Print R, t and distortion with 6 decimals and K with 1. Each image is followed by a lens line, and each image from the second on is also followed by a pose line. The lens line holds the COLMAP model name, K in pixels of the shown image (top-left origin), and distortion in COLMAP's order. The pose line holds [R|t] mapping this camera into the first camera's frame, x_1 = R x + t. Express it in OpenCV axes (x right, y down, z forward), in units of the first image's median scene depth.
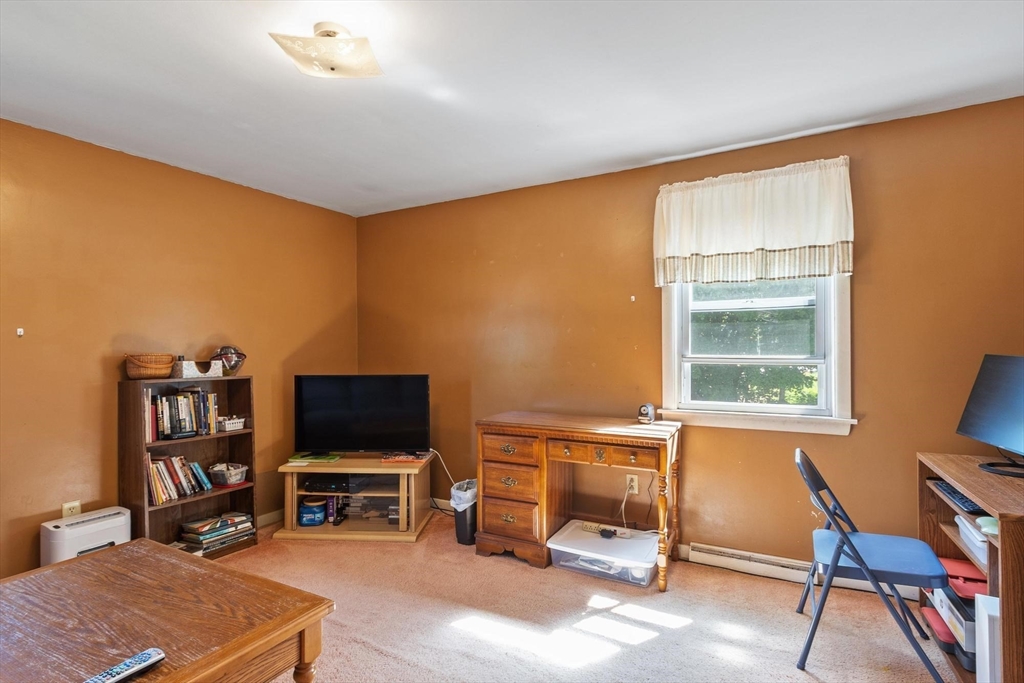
lens RADIAL K [[511.1, 0, 524.8], [0, 511.1, 343.5], [0, 0, 1]] dist [-0.000393, -0.000103]
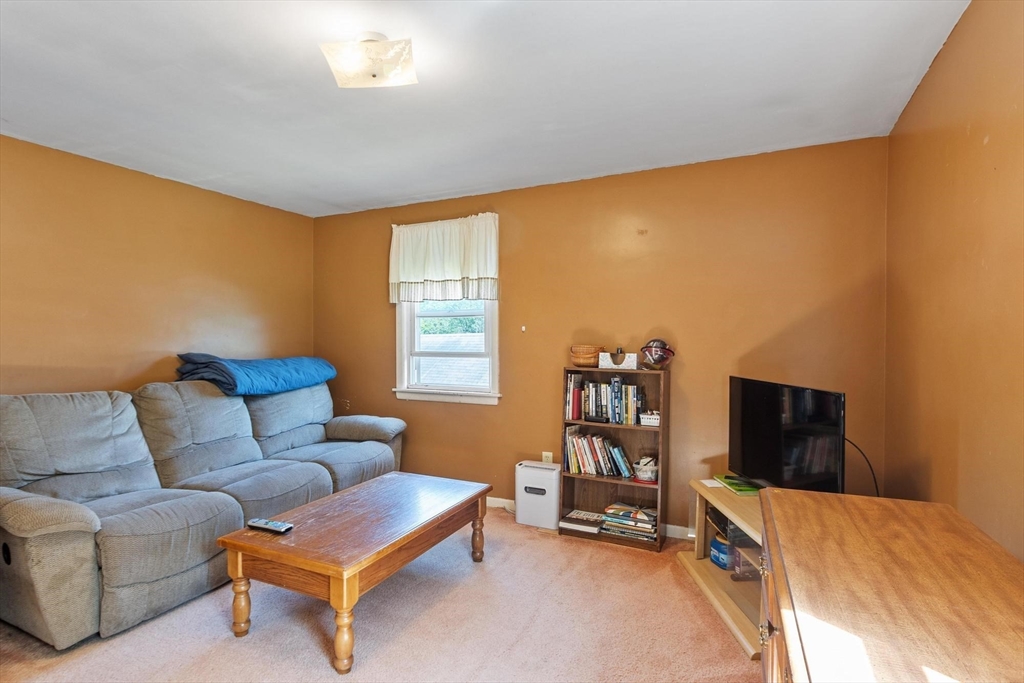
lens RADIAL K [[508.2, 0, 509.4], [0, 508.2, 349.1], [0, 0, 1]] dist [0.001158, 0.000128]
pose [[0.040496, 0.024602, -0.998877, 0.409753], [0.000227, 0.999697, 0.024631, -0.000070], [0.999180, -0.001225, 0.040479, 0.743239]]
